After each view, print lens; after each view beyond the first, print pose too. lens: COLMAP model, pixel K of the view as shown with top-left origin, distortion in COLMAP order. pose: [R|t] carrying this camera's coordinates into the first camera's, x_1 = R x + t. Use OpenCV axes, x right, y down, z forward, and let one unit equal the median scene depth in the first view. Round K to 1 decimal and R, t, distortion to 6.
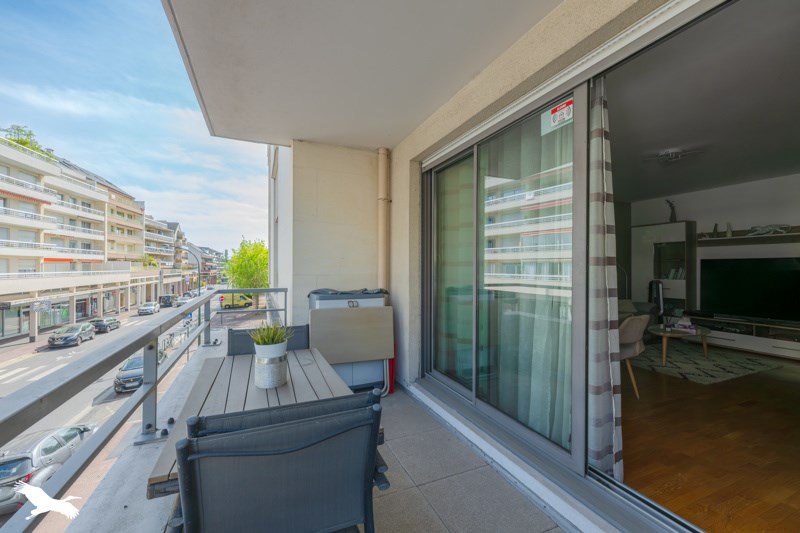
lens RADIAL K [[316.6, 0, 399.8], [0, 316.6, 266.9], [0, 0, 1]] dist [0.000054, -0.000140]
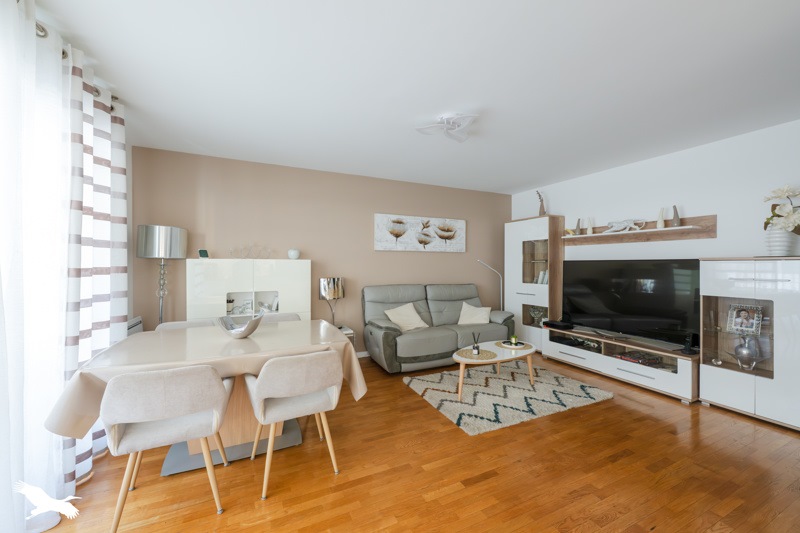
lens RADIAL K [[316.6, 0, 398.9], [0, 316.6, 262.9], [0, 0, 1]] dist [0.000054, -0.000140]
pose [[0.998669, 0.005196, 0.051311, 0.475151], [-0.004966, 0.999977, -0.004617, -0.011670], [-0.051334, 0.004356, 0.998672, 0.178223]]
